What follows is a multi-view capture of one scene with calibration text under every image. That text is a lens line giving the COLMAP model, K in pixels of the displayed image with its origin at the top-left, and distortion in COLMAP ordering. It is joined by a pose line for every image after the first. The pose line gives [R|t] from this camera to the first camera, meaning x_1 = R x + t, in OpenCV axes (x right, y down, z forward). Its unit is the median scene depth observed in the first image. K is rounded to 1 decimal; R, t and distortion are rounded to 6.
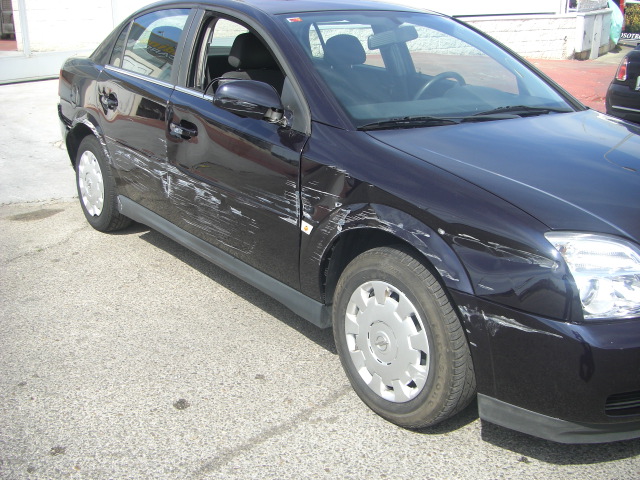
lens RADIAL K [[712.9, 0, 316.6], [0, 712.9, 228.8], [0, 0, 1]] dist [-0.138175, 0.000000]
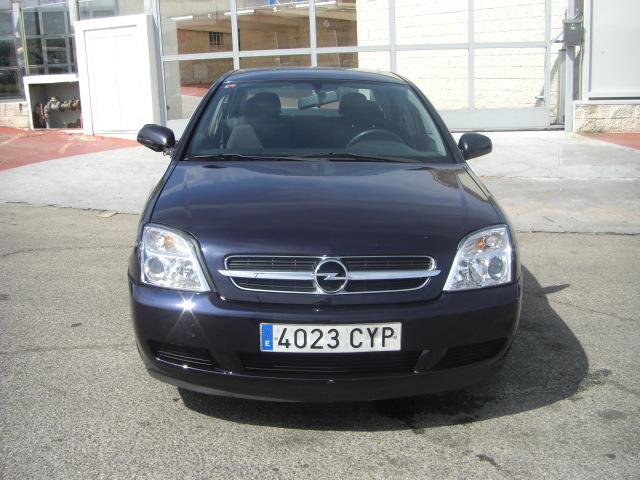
lens RADIAL K [[712.9, 0, 318.1], [0, 712.9, 244.1], [0, 0, 1]] dist [-0.138175, 0.000000]
pose [[0.812029, 0.124352, -0.570215, 0.998937], [-0.168477, 0.985388, -0.025032, 0.016356], [0.558770, 0.116395, 0.821114, -0.009544]]
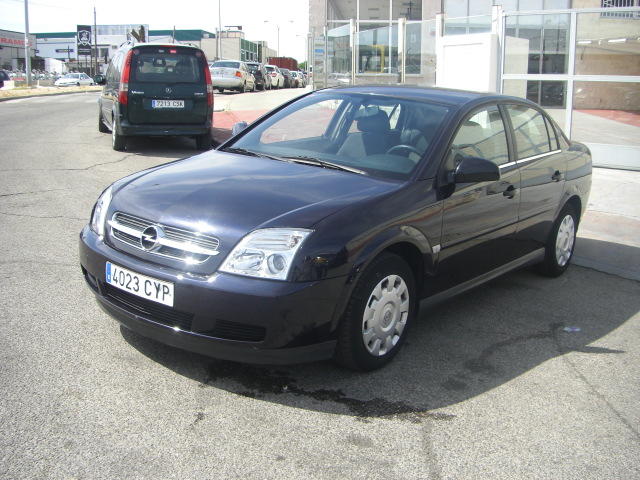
lens RADIAL K [[712.9, 0, 320.1], [0, 712.9, 233.2], [0, 0, 1]] dist [-0.138175, 0.000000]
pose [[0.255328, 0.209688, -0.943843, 1.686076], [-0.343853, 0.932071, 0.114053, -0.209930], [0.903644, 0.295422, 0.310085, 0.647060]]
